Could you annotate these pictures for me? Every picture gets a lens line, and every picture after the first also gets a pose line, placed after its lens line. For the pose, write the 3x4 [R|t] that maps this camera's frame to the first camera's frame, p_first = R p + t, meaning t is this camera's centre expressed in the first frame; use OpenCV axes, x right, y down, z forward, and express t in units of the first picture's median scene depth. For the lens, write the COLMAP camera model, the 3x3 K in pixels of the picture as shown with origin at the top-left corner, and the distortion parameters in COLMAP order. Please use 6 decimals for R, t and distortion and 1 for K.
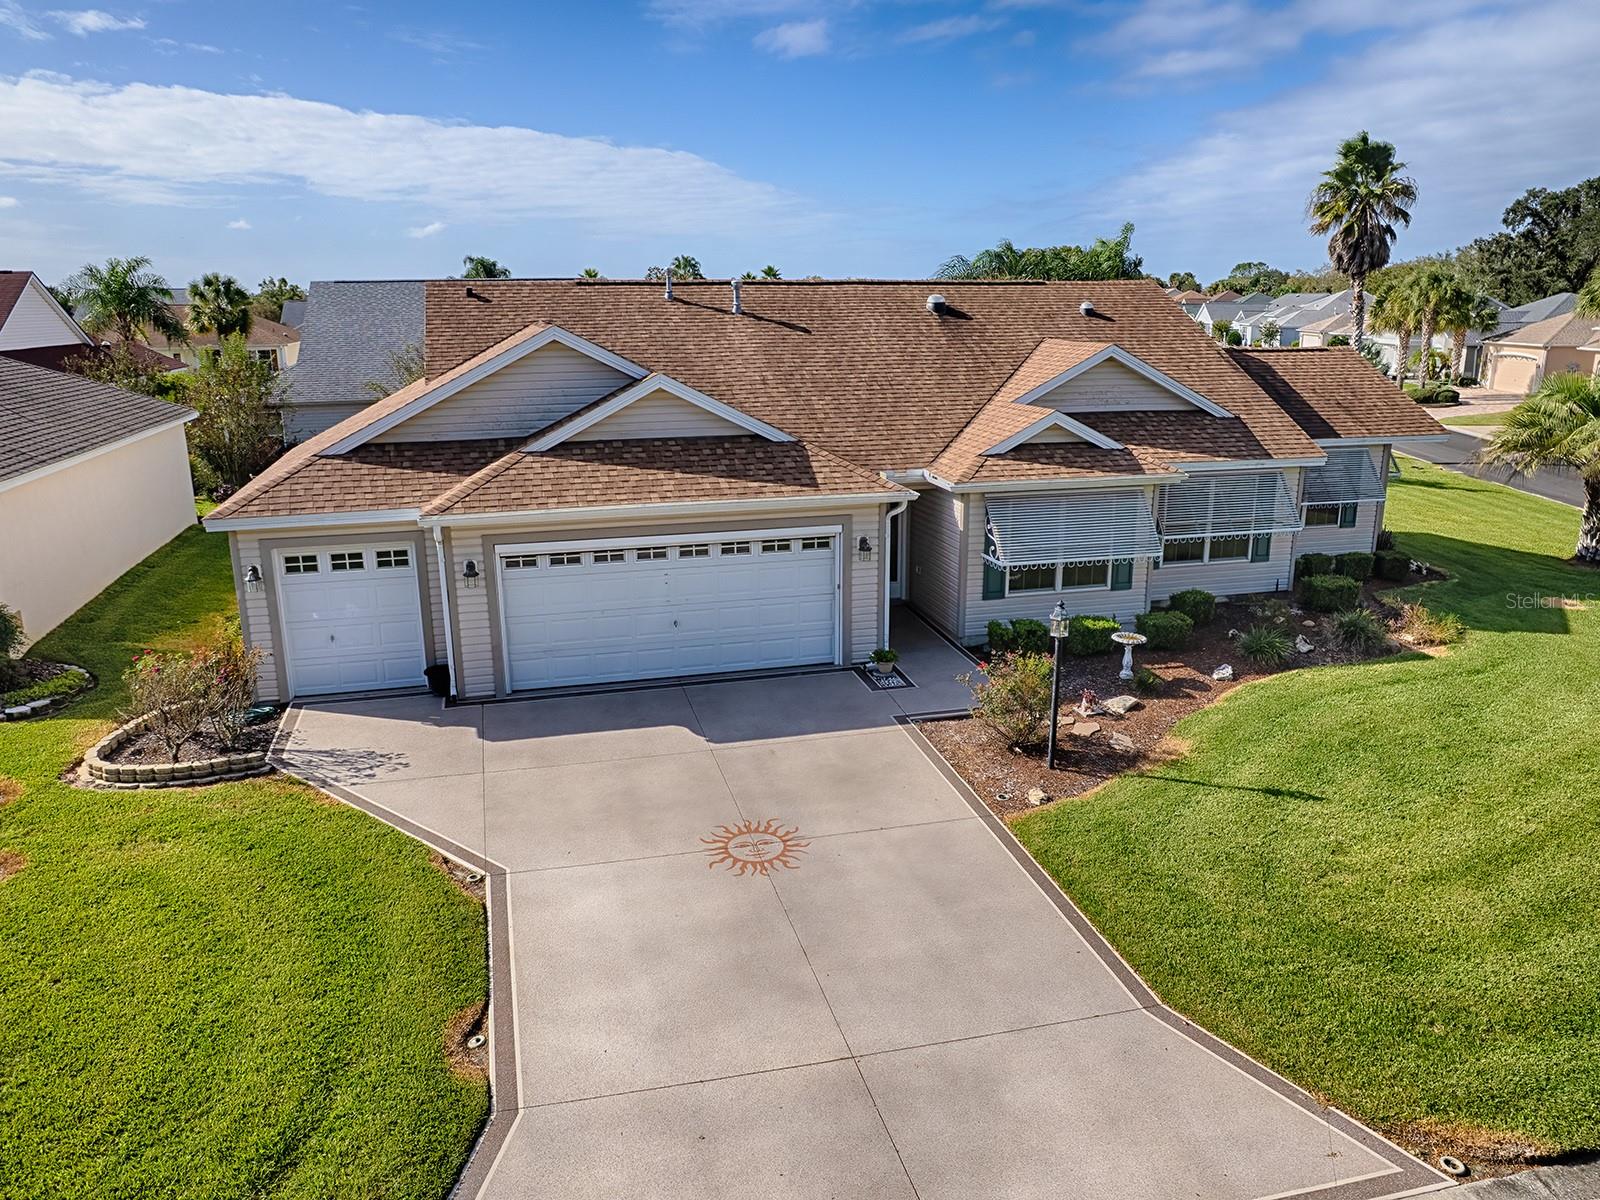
lens RADIAL K [[1158.9, 0, 805.4], [0, 1158.9, 595.6], [0, 0, 1]] dist [-0.078089, 0.079671]
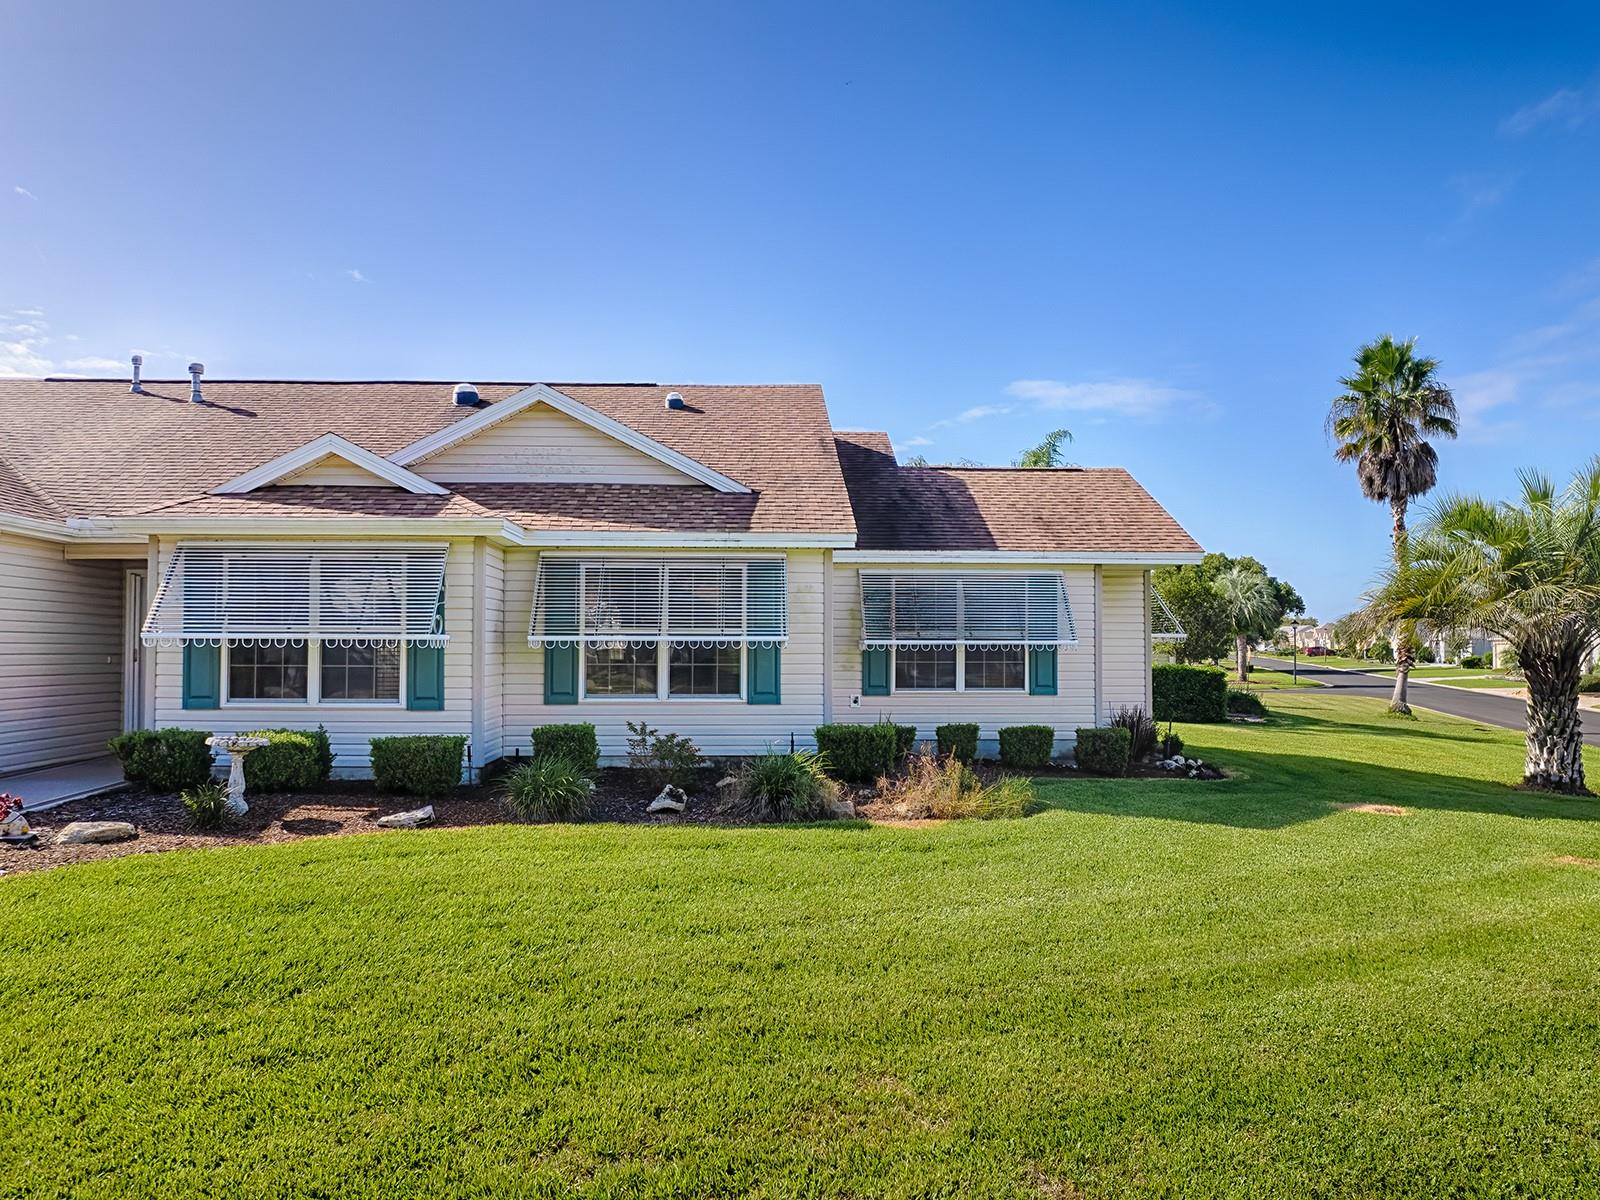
lens RADIAL K [[1148.5, 0, 793.7], [0, 1148.5, 622.5], [0, 0, 1]] dist [-0.037037, 0.001161]
pose [[0.976486, 0.001176, -0.215577, 0.662660], [-0.059785, 0.962240, -0.265556, 0.111924], [0.207125, 0.272200, 0.939684, 0.492767]]
